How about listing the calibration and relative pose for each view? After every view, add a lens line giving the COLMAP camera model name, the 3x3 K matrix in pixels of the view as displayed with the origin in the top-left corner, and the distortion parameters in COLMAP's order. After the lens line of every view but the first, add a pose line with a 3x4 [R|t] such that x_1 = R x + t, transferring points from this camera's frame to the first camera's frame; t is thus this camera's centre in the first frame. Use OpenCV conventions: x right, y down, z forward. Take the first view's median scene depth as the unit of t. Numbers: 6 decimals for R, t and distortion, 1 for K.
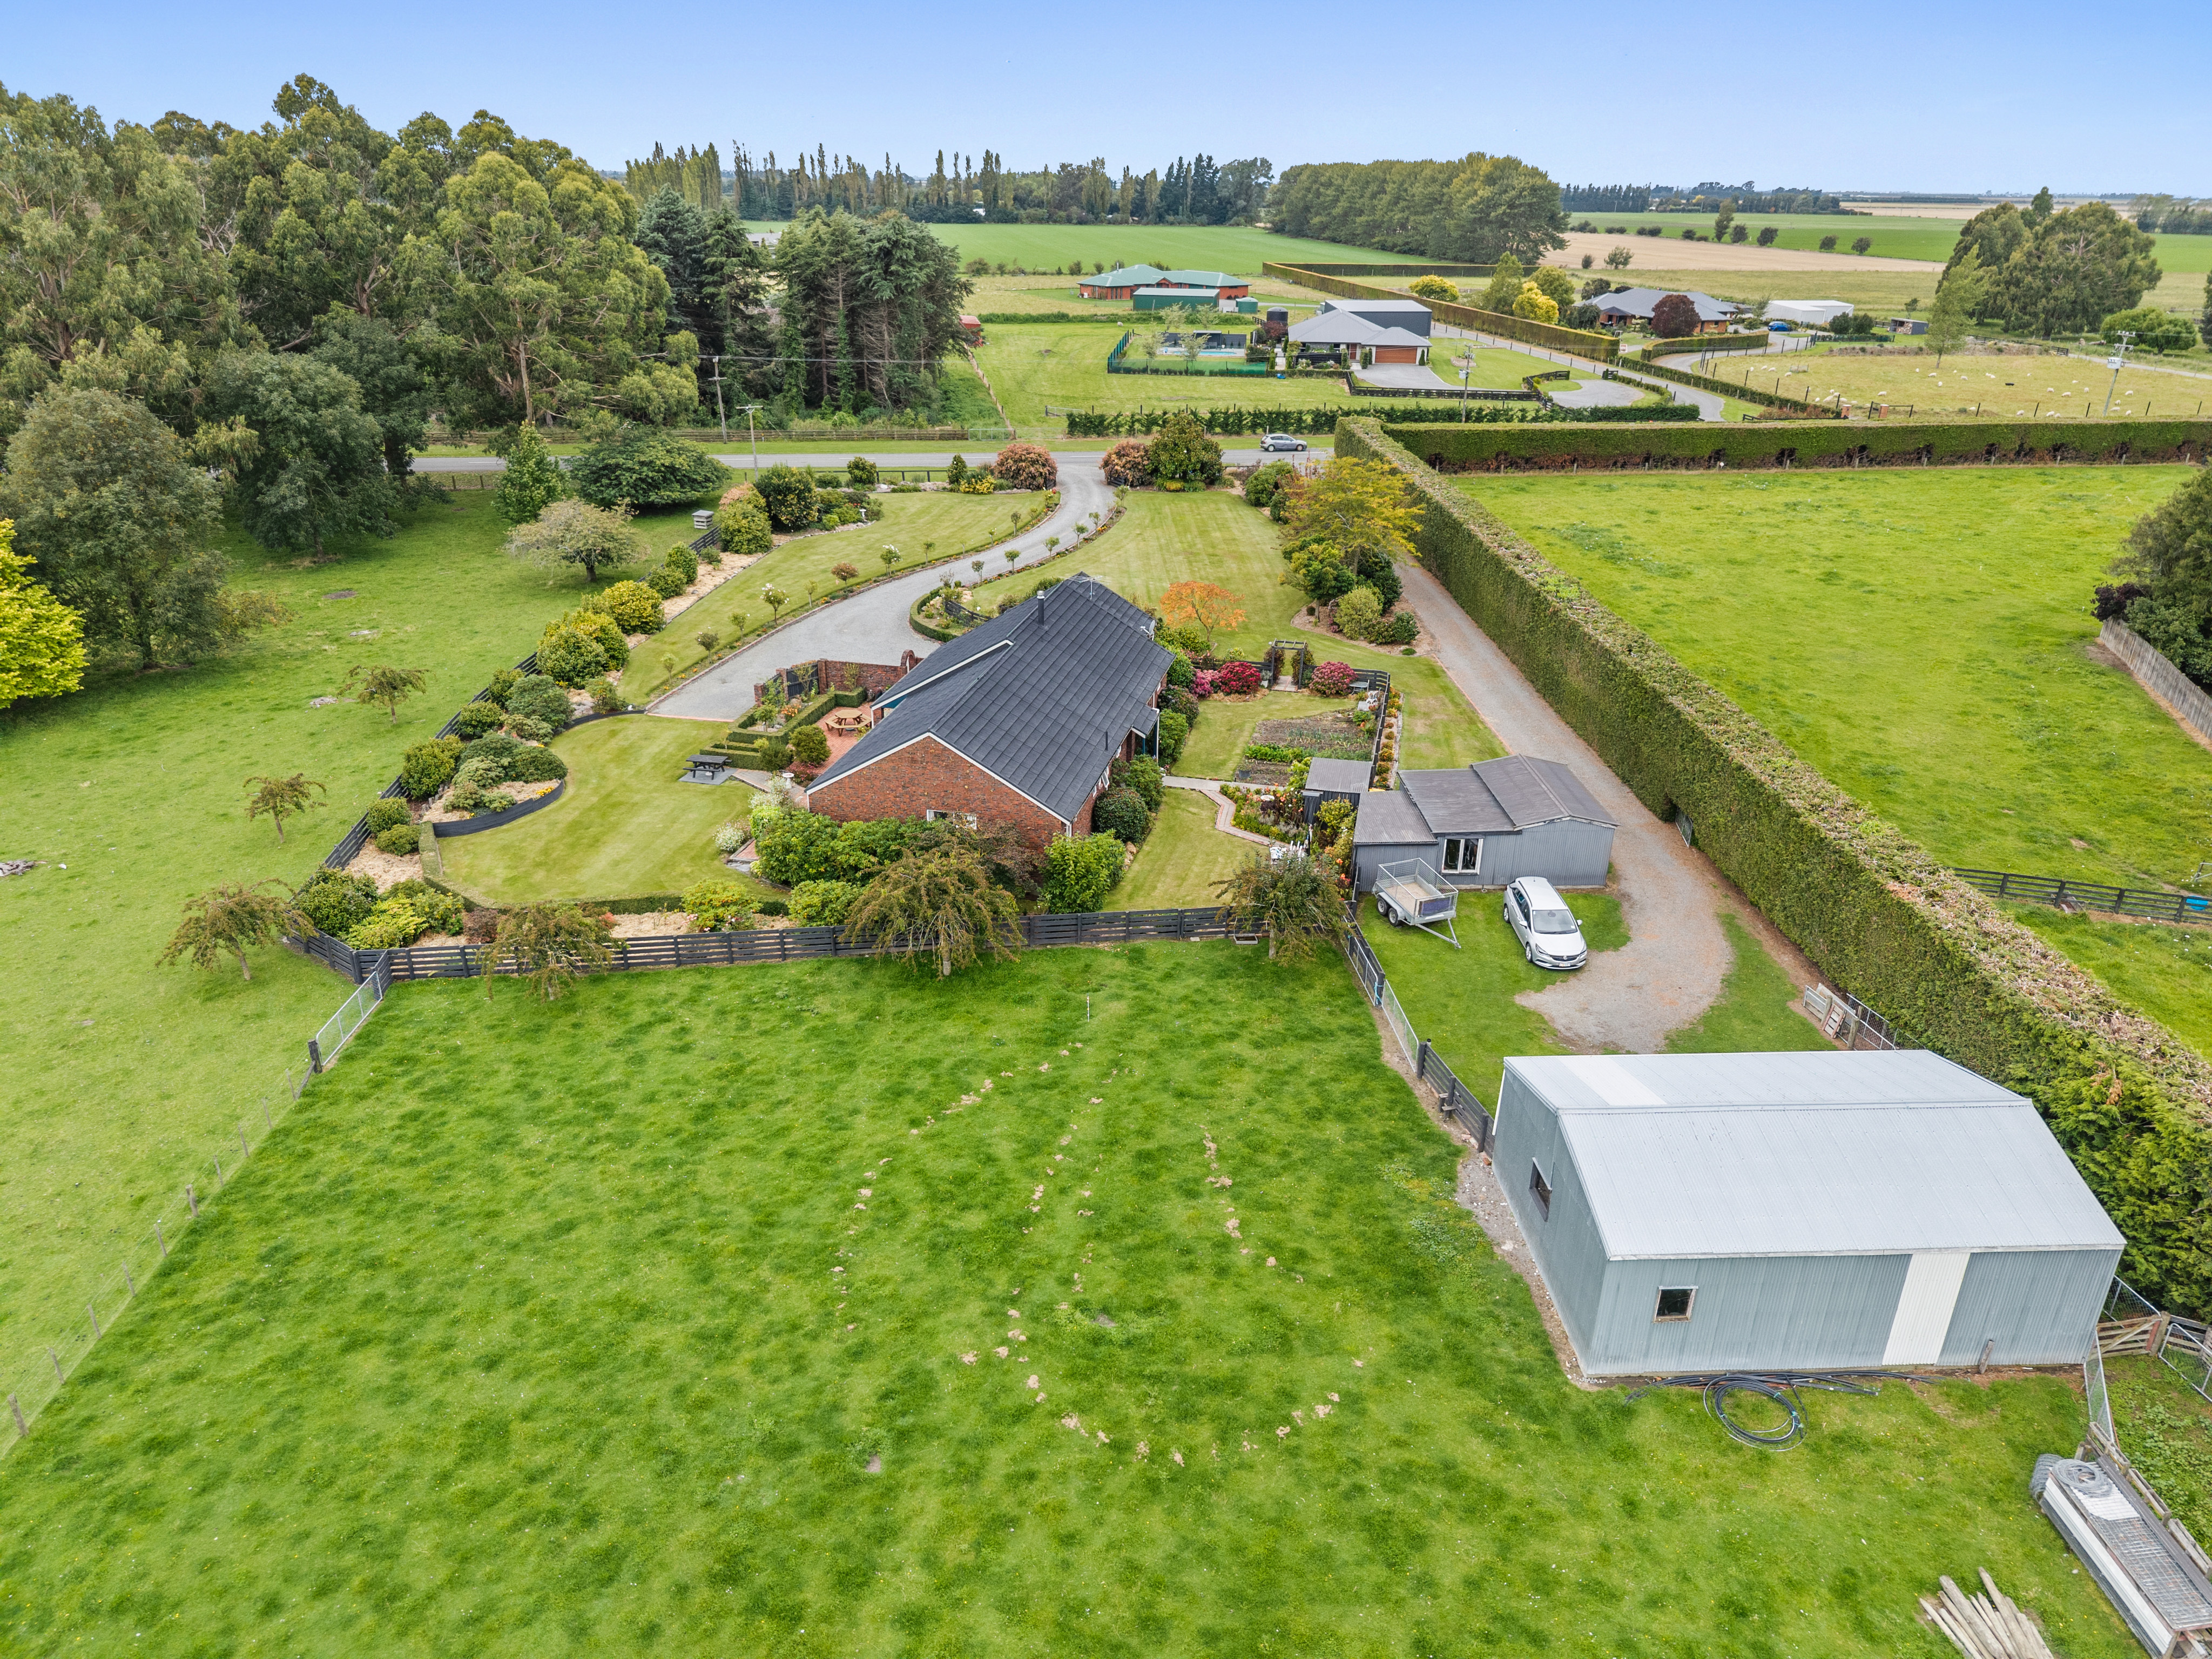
lens RADIAL K [[1516.0, 0, 1102.6], [0, 1516.0, 818.4], [0, 0, 1]] dist [0.012925, -0.009252]
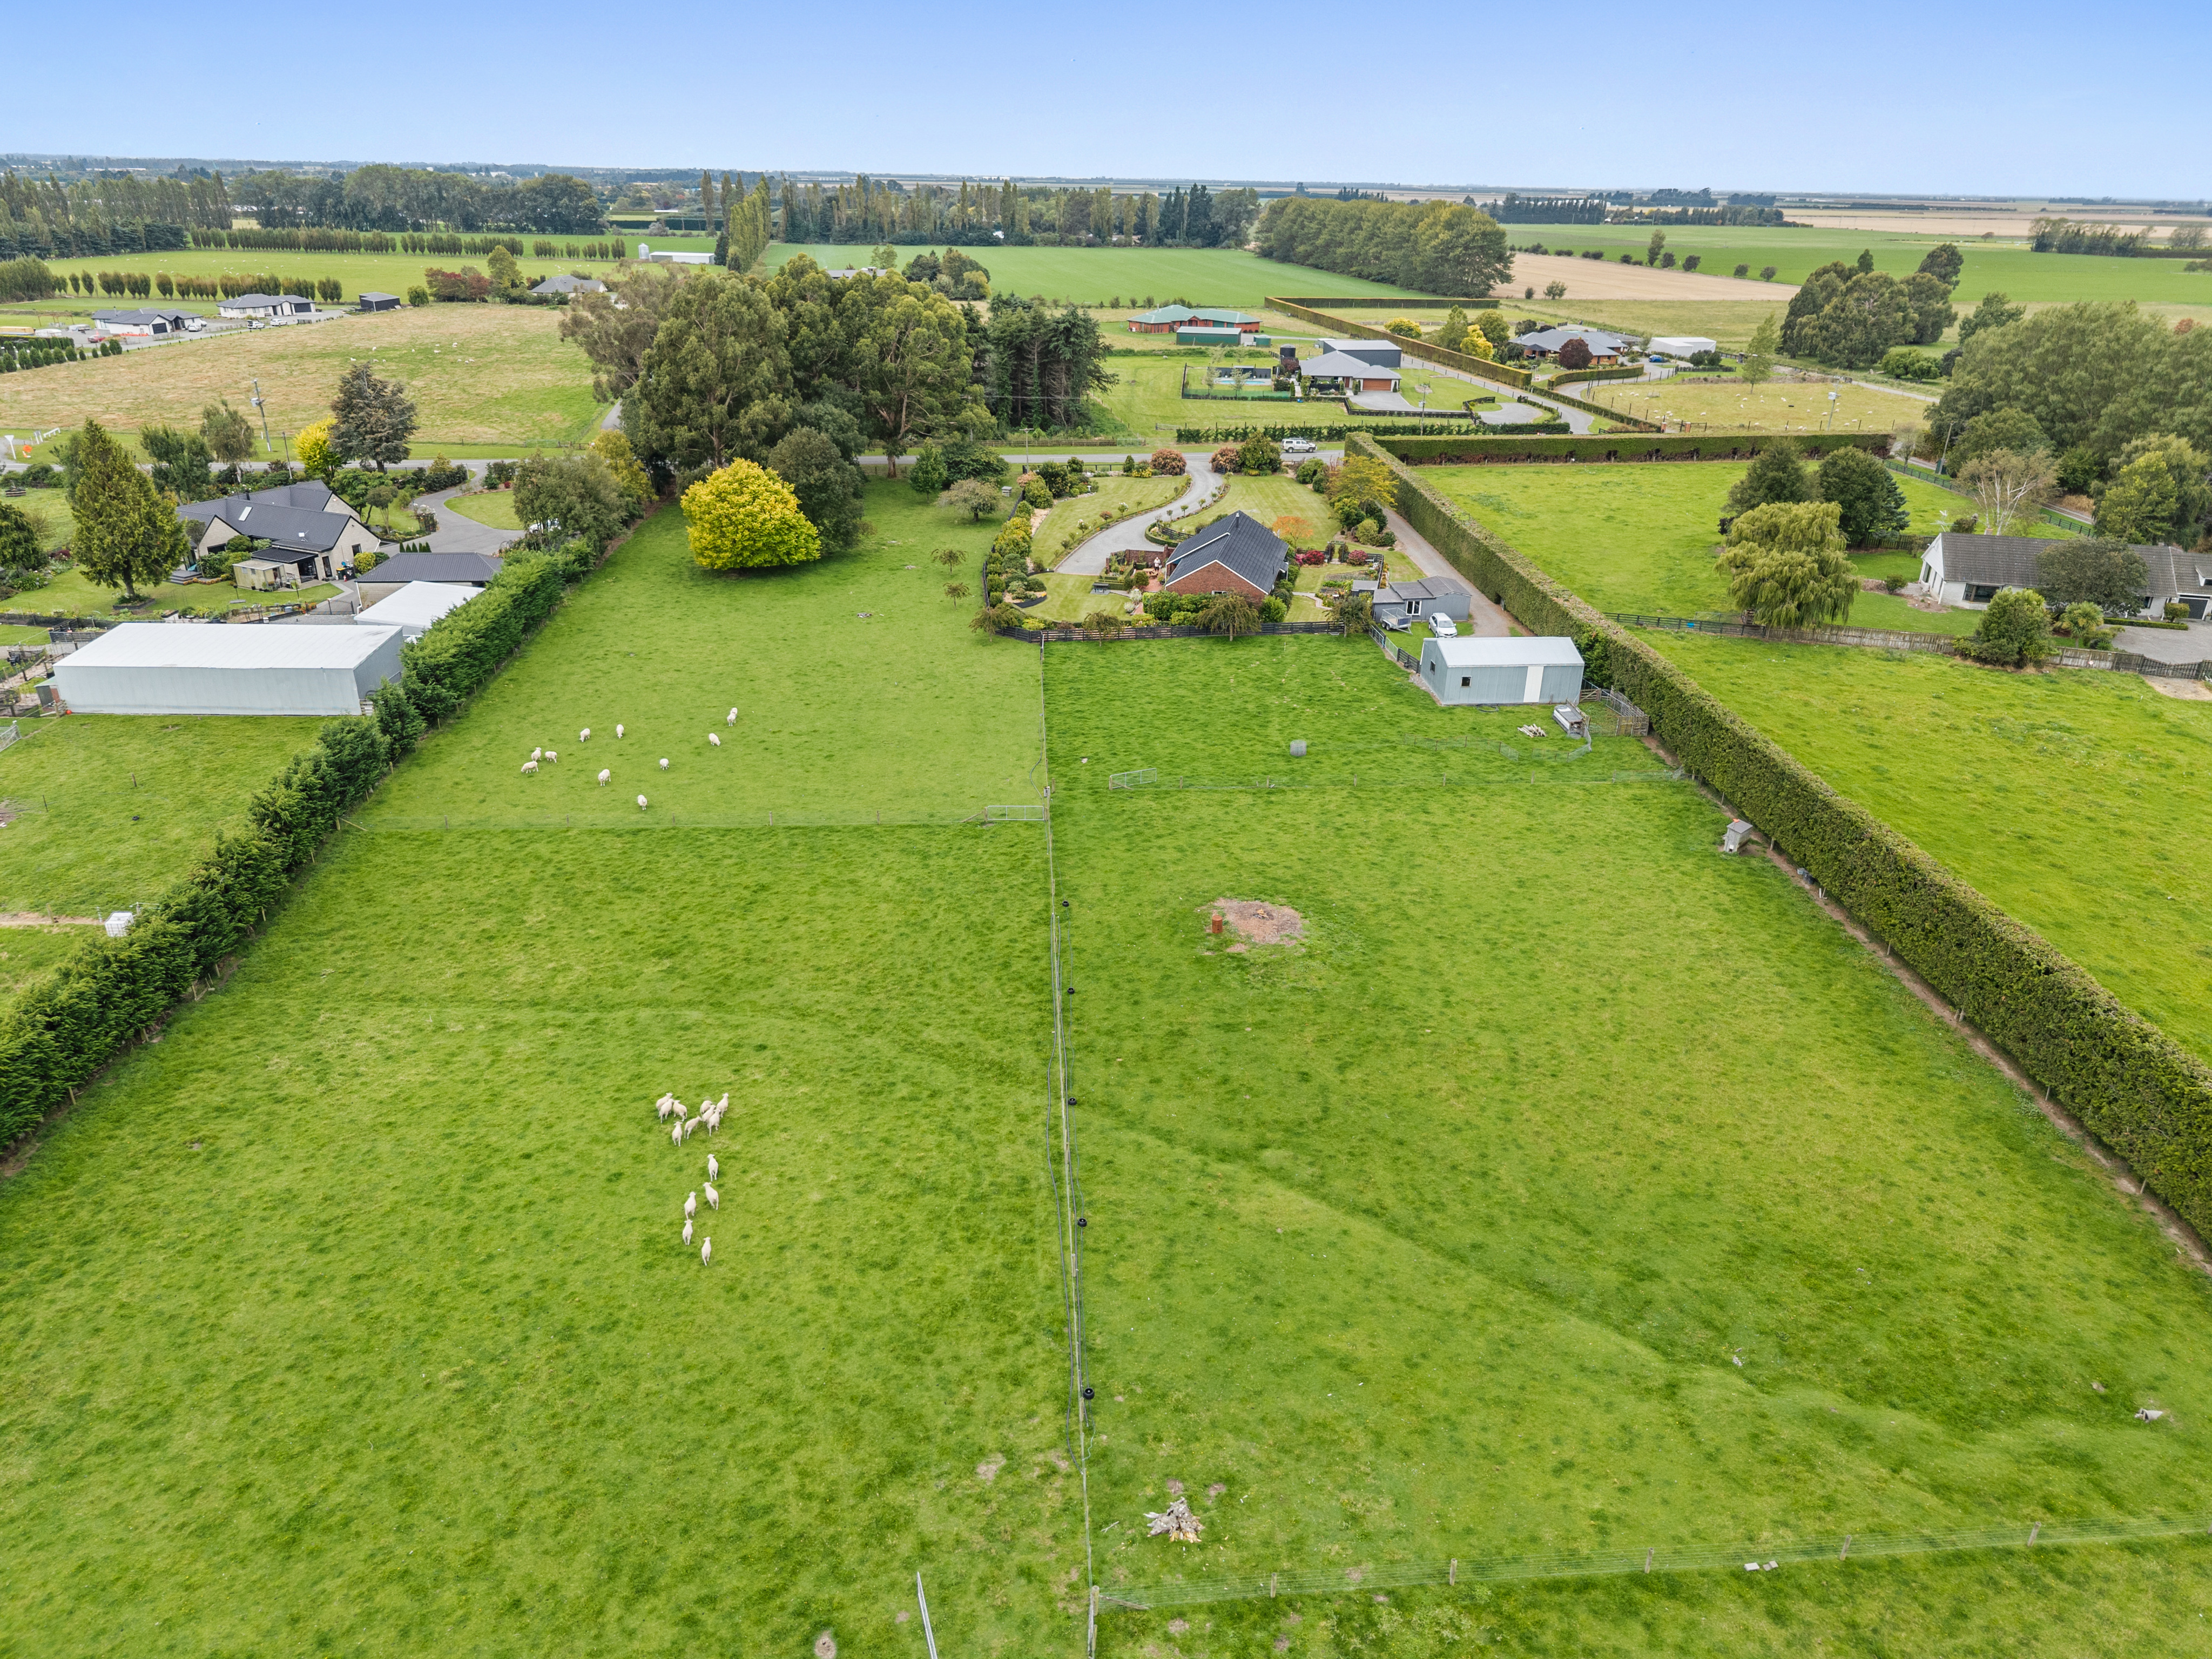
lens RADIAL K [[1516.0, 0, 1104.6], [0, 1516.0, 843.1], [0, 0, 1]] dist [0.012925, -0.009252]
pose [[0.999791, -0.006078, 0.019495, -0.135091], [0.005759, 0.999849, 0.016383, 0.147428], [-0.019592, -0.016268, 0.999676, -0.622916]]
